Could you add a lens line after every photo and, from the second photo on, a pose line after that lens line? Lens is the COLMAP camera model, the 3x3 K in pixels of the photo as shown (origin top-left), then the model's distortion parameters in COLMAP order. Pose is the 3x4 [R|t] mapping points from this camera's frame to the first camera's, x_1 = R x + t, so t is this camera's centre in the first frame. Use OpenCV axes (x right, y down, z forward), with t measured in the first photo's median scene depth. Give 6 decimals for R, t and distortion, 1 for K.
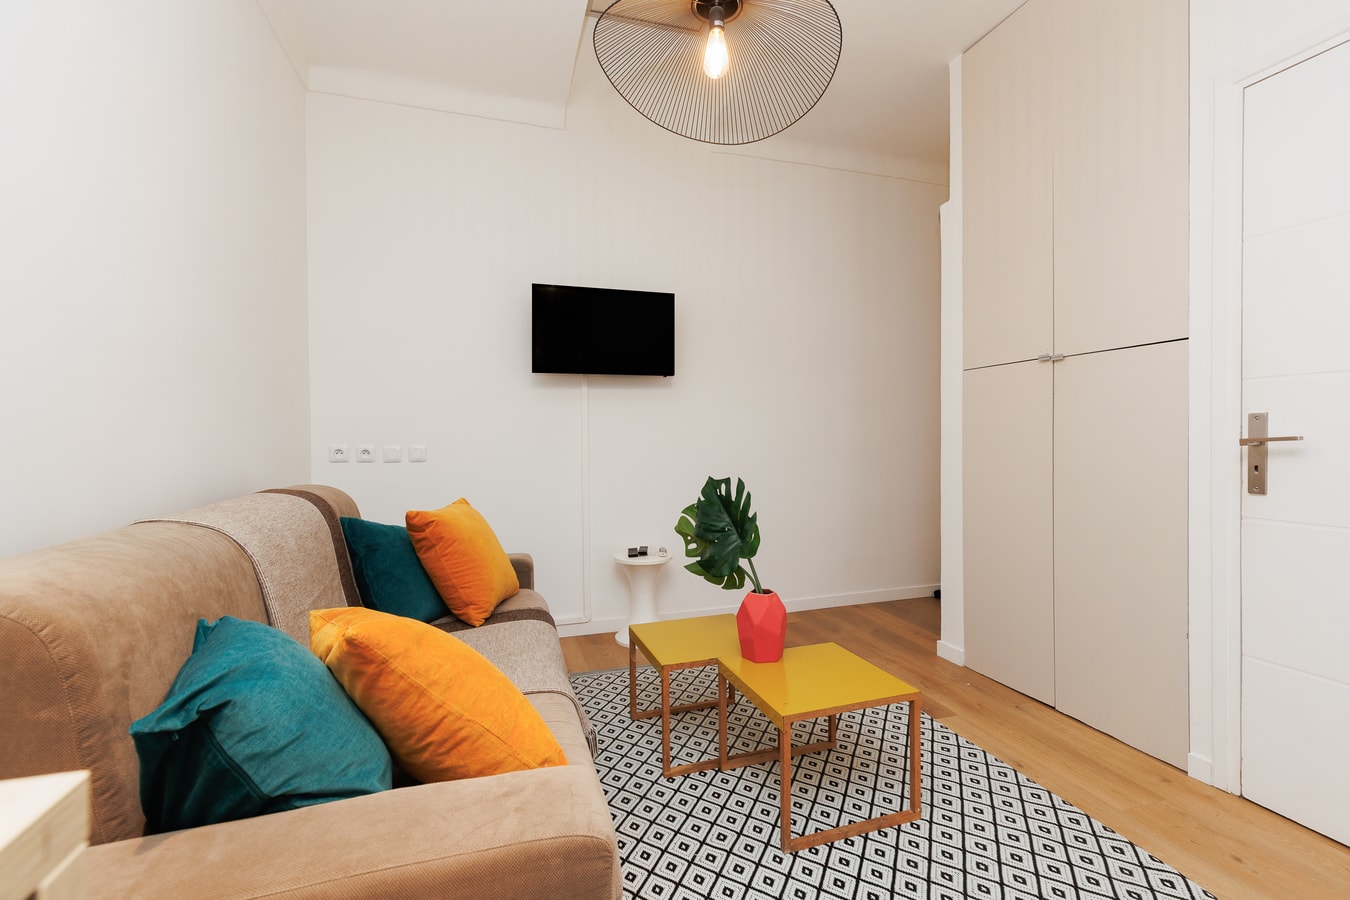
lens RADIAL K [[614.1, 0, 675.0], [0, 614.1, 450.0], [0, 0, 1]] dist [0.001849, 0.000534]
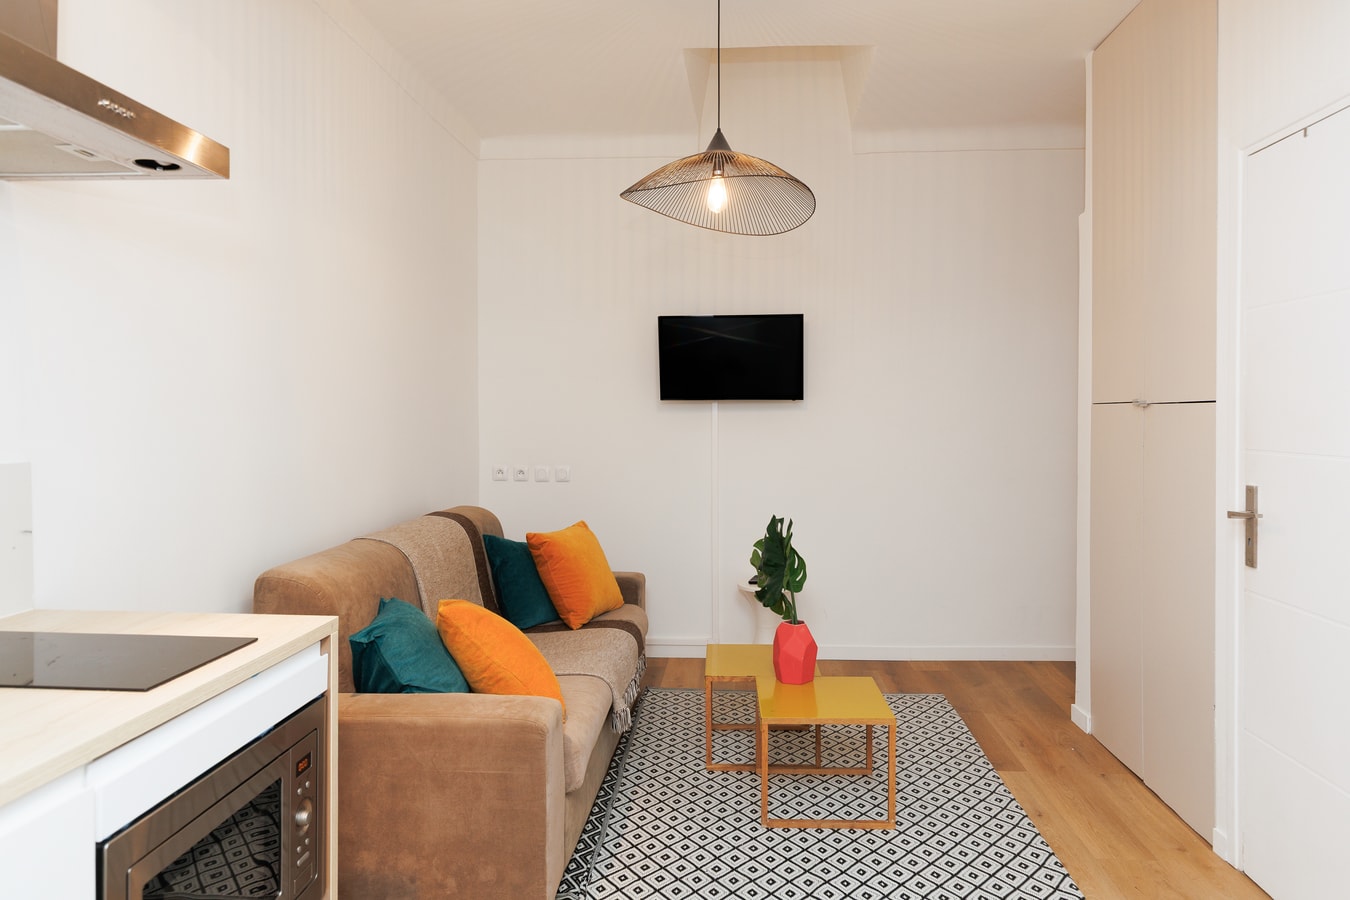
lens RADIAL K [[899.8, 0, 675.4], [0, 899.8, 428.6], [0, 0, 1]] dist [-0.004119, -0.000947]
pose [[0.925166, 0.012043, -0.379372, 0.544969], [-0.009093, 0.999913, 0.009569, -0.135303], [0.379454, -0.005403, 0.925195, -0.592749]]
